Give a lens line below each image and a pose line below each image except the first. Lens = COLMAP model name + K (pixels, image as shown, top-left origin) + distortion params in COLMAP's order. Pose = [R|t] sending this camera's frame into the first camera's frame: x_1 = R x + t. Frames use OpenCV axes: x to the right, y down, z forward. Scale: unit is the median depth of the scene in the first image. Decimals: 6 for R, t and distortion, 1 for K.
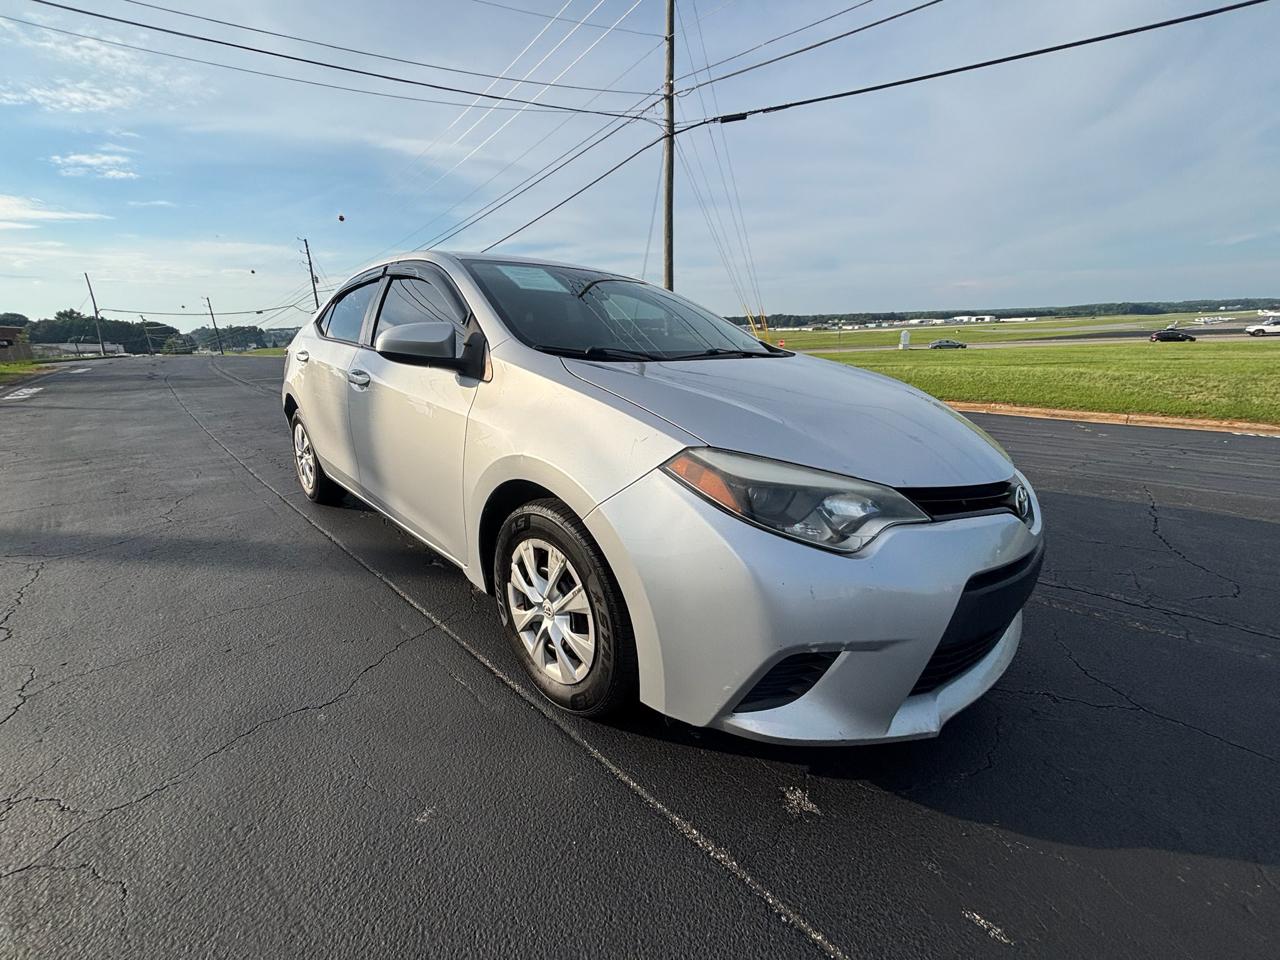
lens RADIAL K [[511.8, 0, 639.8], [0, 511.8, 481.7], [0, 0, 1]] dist [-0.000392, 0.000885]
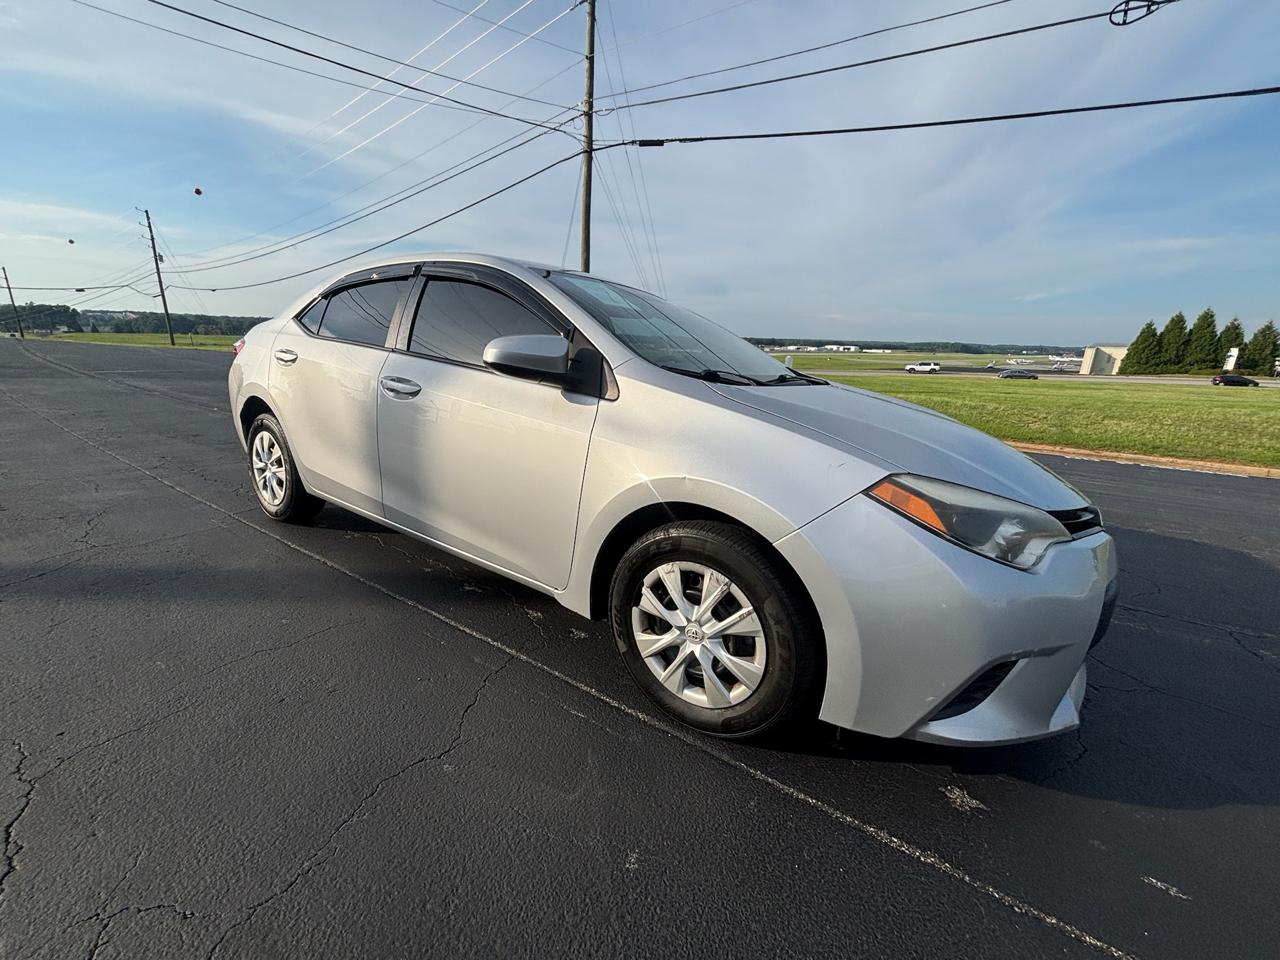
lens RADIAL K [[513.7, 0, 640.0], [0, 513.7, 480.0], [0, 0, 1]] dist [-0.000017, -0.000068]
pose [[0.979495, 0.008155, 0.201301, -0.293667], [-0.002819, 0.999637, -0.026784, -0.011397], [-0.201447, 0.025667, 0.979163, 0.026083]]
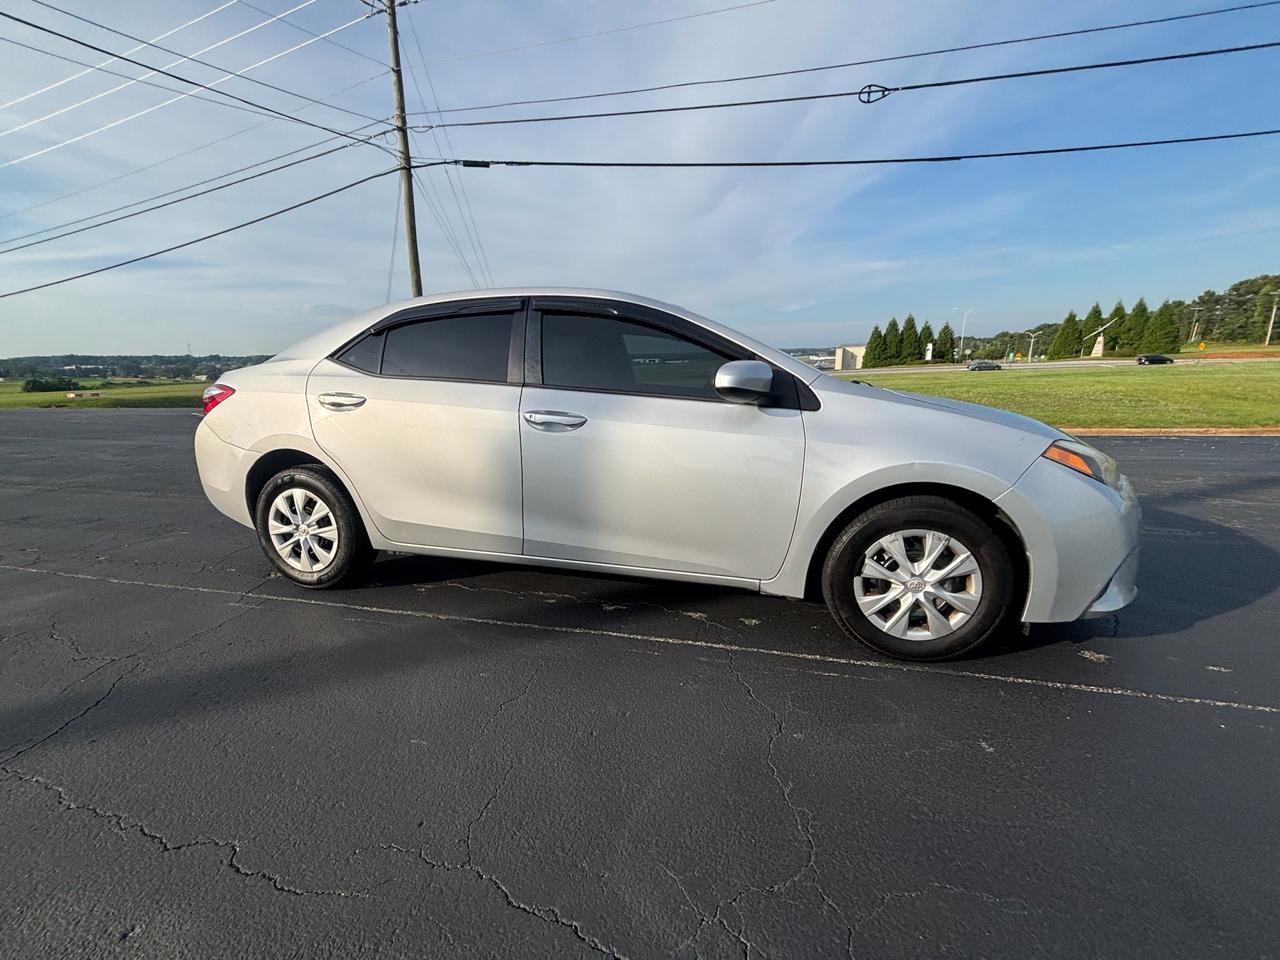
lens RADIAL K [[513.3, 0, 638.2], [0, 513.3, 479.9], [0, 0, 1]] dist [-0.000540, 0.000699]
pose [[0.857491, -0.106960, 0.503258, -0.837367], [0.143675, 0.989020, -0.034603, -0.036566], [-0.494031, 0.101978, 0.863443, 0.131383]]
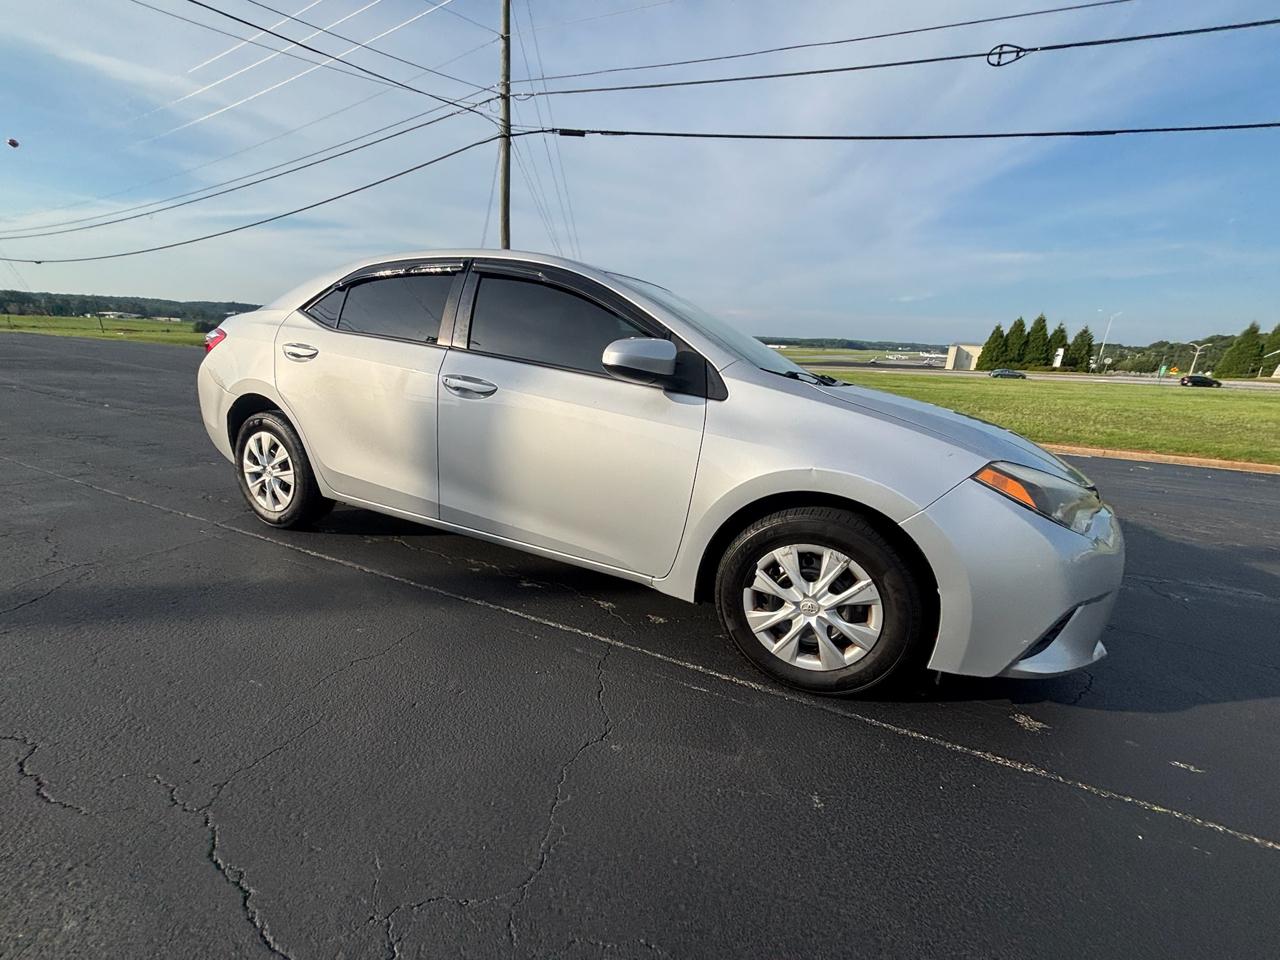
lens RADIAL K [[511.8, 0, 639.8], [0, 511.8, 481.7], [0, 0, 1]] dist [-0.000392, 0.000885]
pose [[0.930670, -0.024978, 0.365005, -0.562109], [0.029419, 0.999545, -0.006611, -0.016206], [-0.364674, 0.016891, 0.930982, 0.053921]]
